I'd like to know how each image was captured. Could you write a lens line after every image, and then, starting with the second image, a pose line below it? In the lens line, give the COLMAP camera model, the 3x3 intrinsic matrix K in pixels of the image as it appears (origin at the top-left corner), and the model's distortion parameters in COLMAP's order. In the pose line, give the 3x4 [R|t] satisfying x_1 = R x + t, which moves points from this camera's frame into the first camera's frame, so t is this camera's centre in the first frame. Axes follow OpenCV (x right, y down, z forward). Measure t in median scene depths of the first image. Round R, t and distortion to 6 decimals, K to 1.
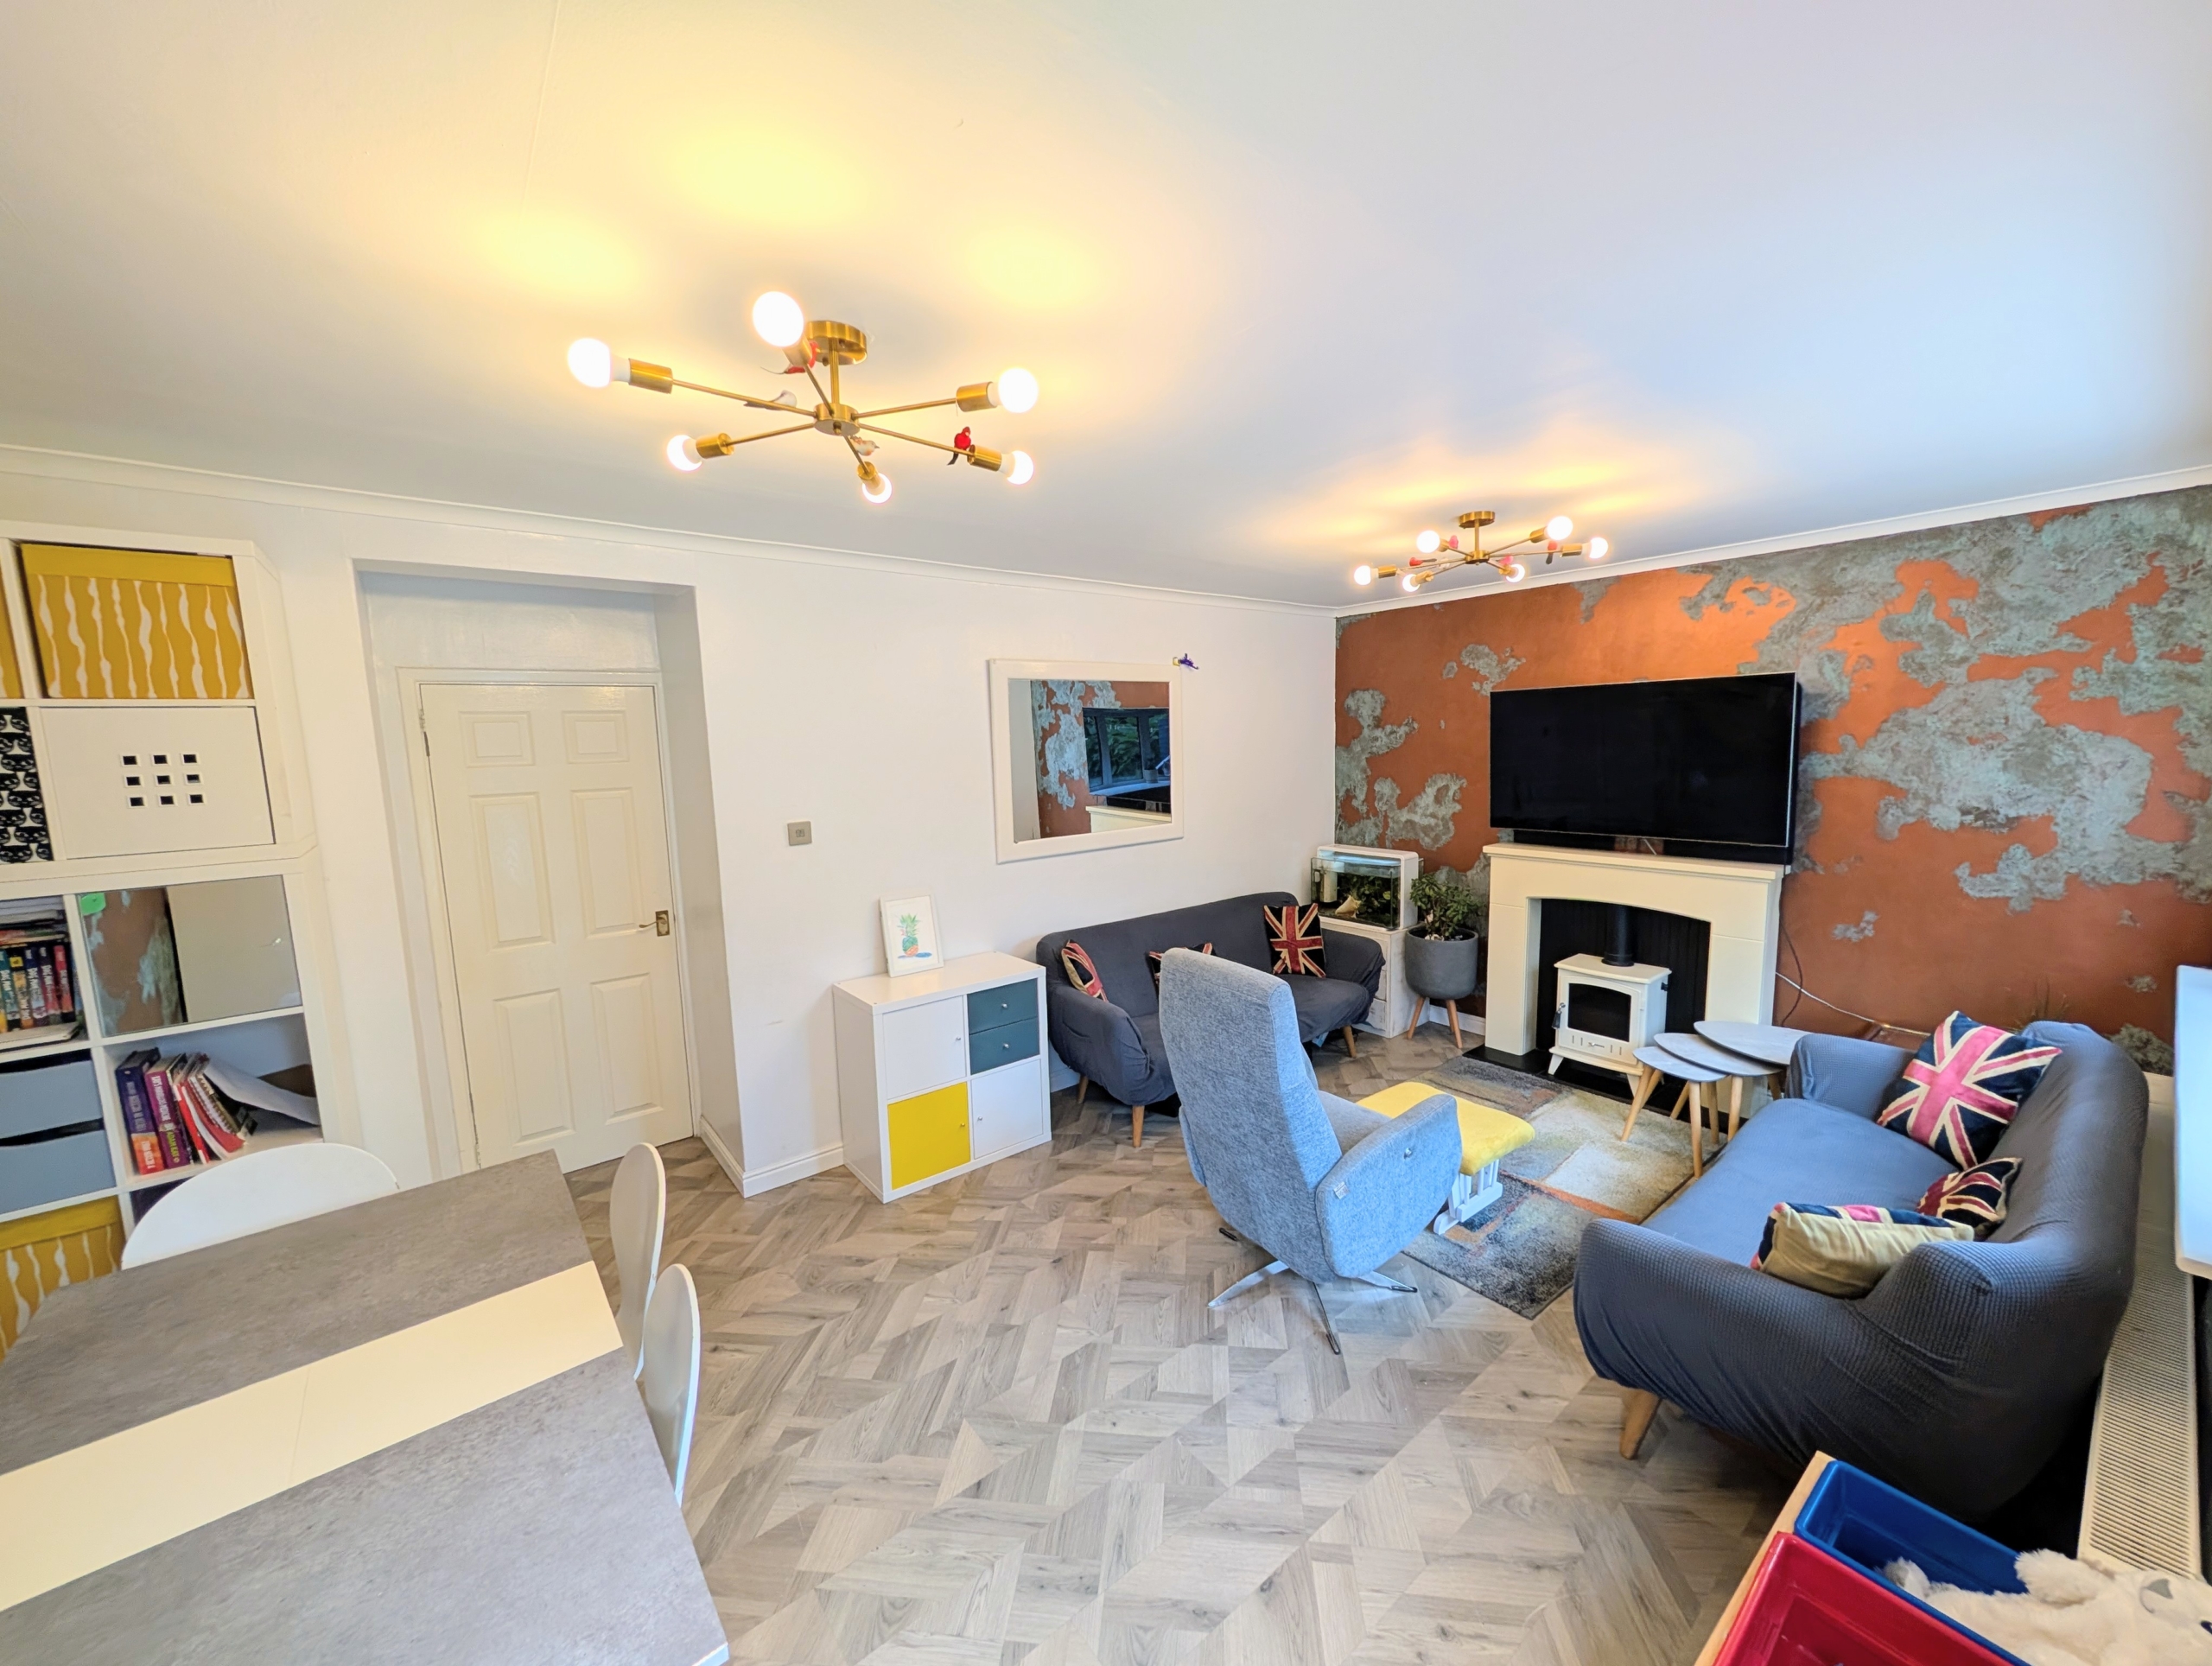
lens RADIAL K [[836.2, 0, 1099.4], [0, 836.2, 832.7], [0, 0, 1]] dist [-0.000594, 0.000120]
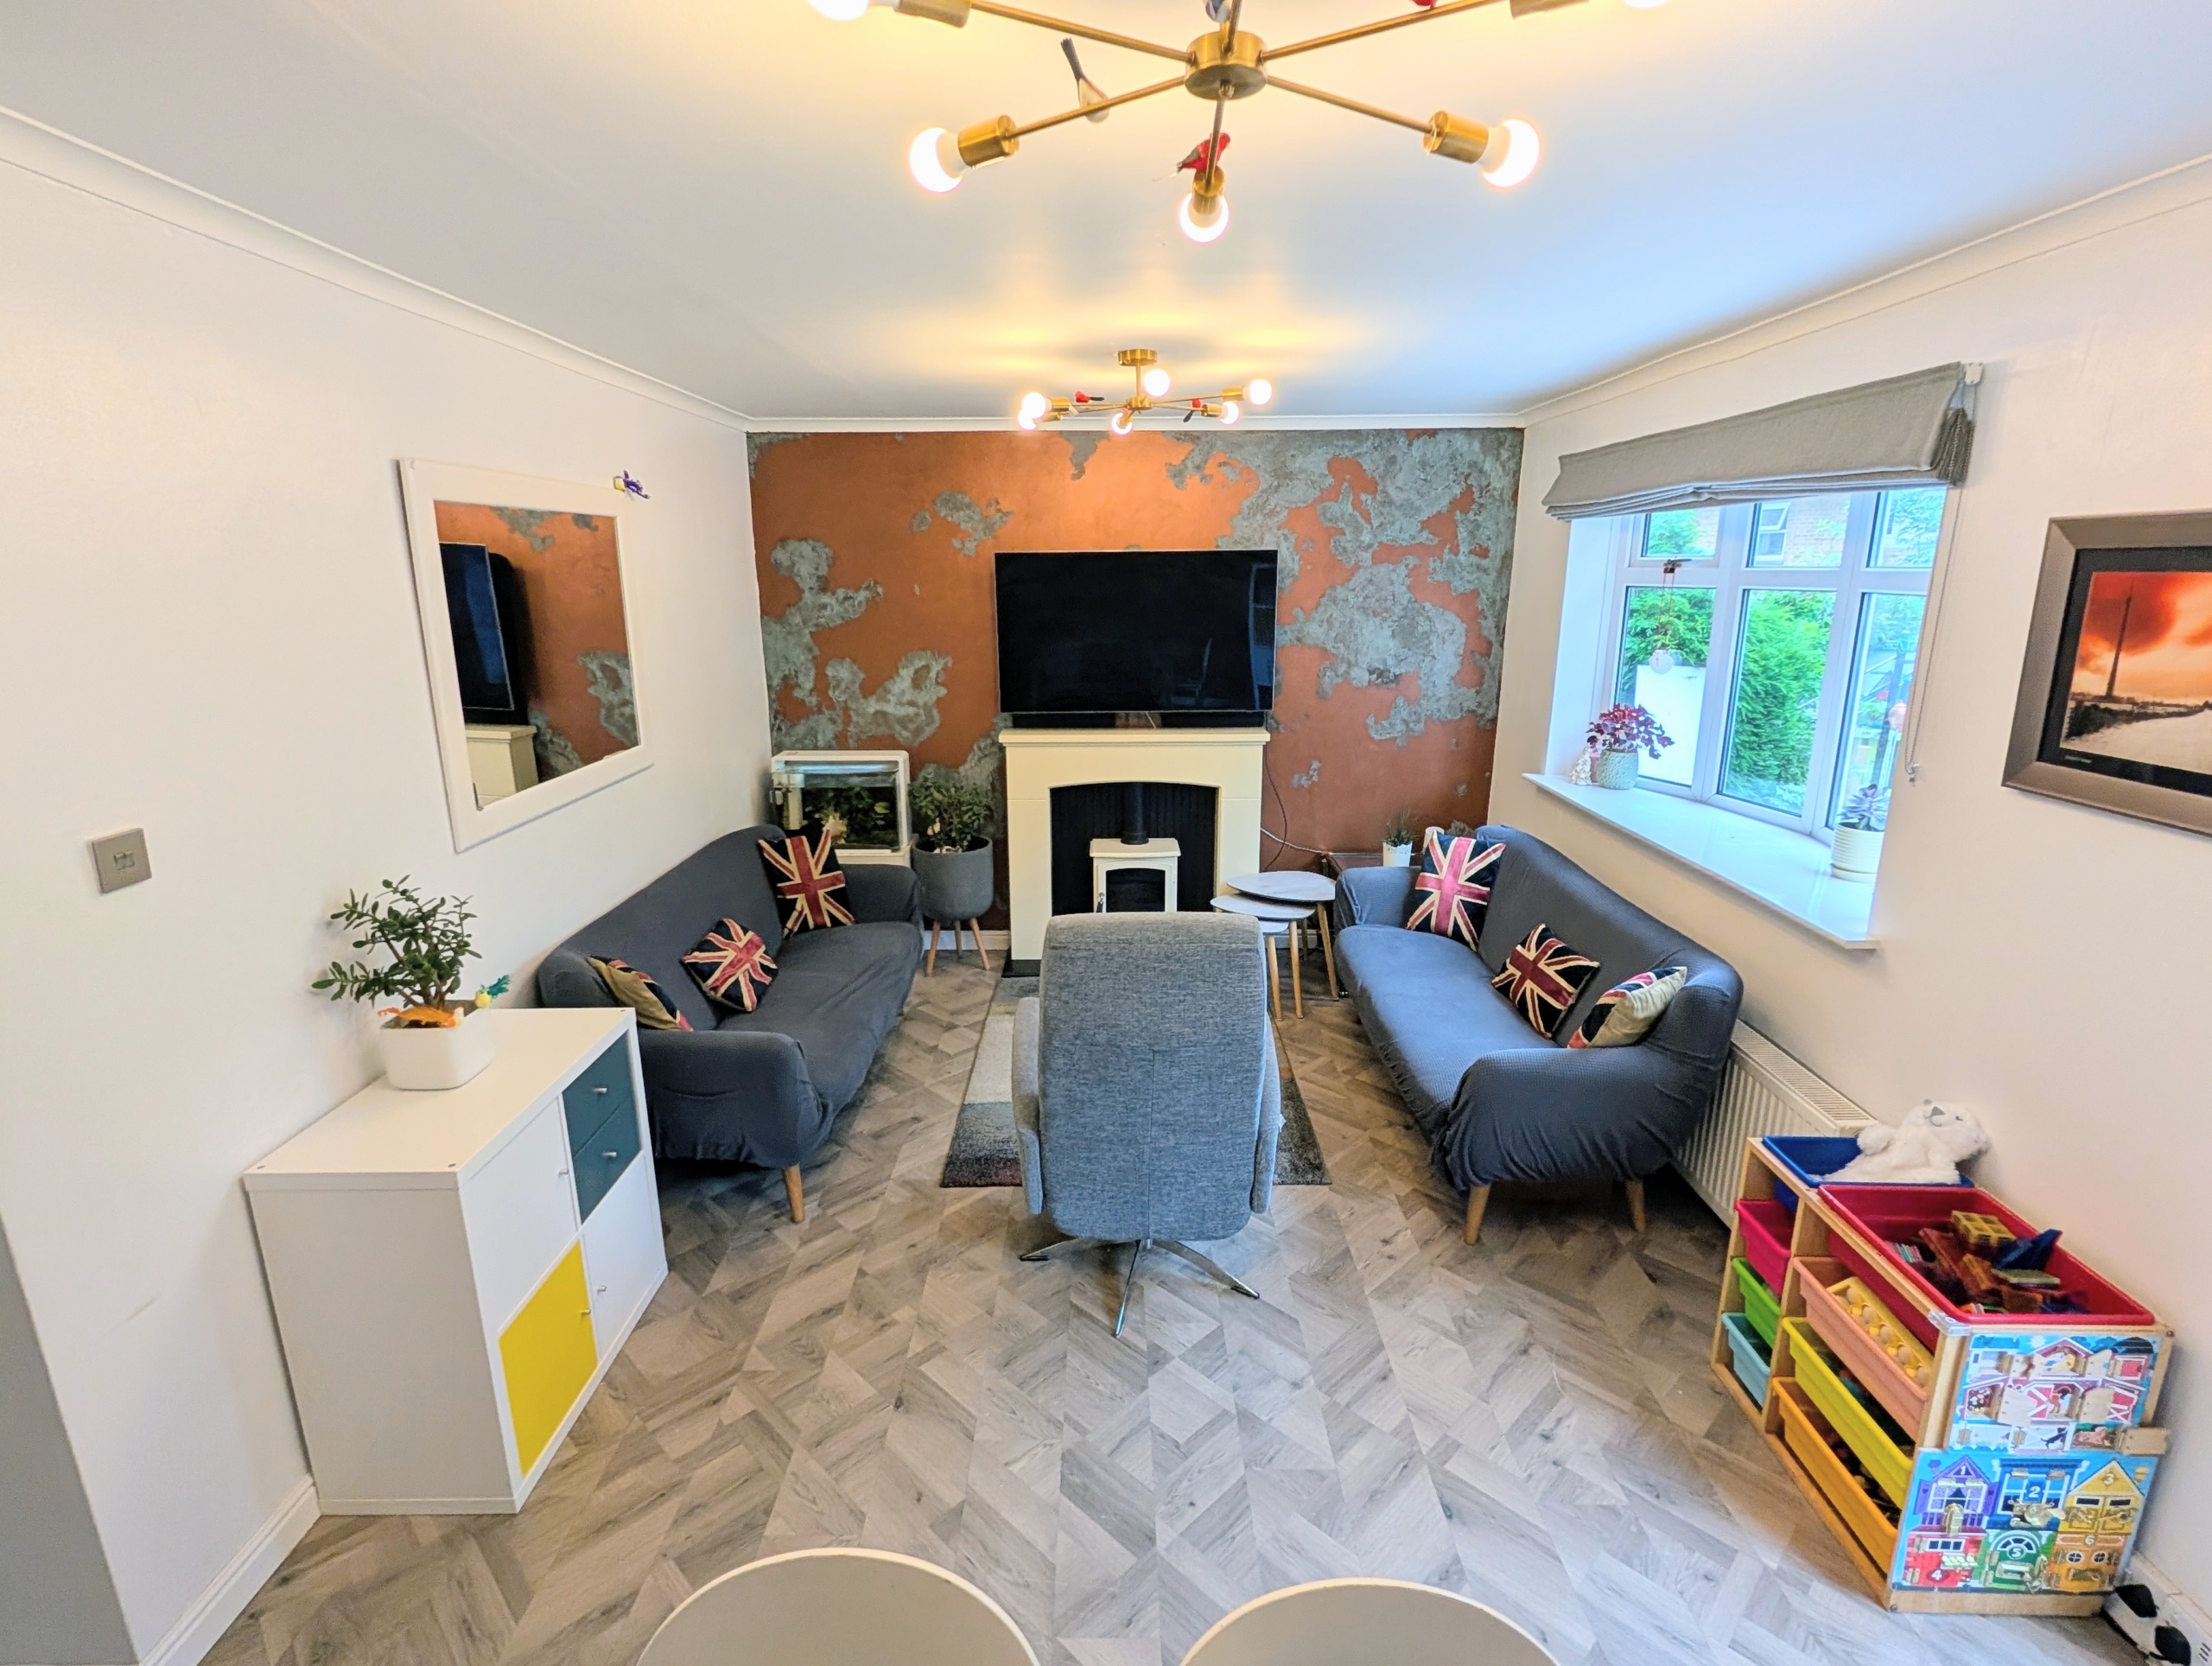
lens RADIAL K [[1082.5, 0, 1101.3], [0, 1082.5, 841.8], [0, 0, 1]] dist [0.000603, -0.000550]
pose [[0.623907, -0.168672, 0.763079, -0.465941], [0.077619, 0.984977, 0.154258, -0.053688], [-0.777634, -0.037013, 0.627627, 0.285324]]
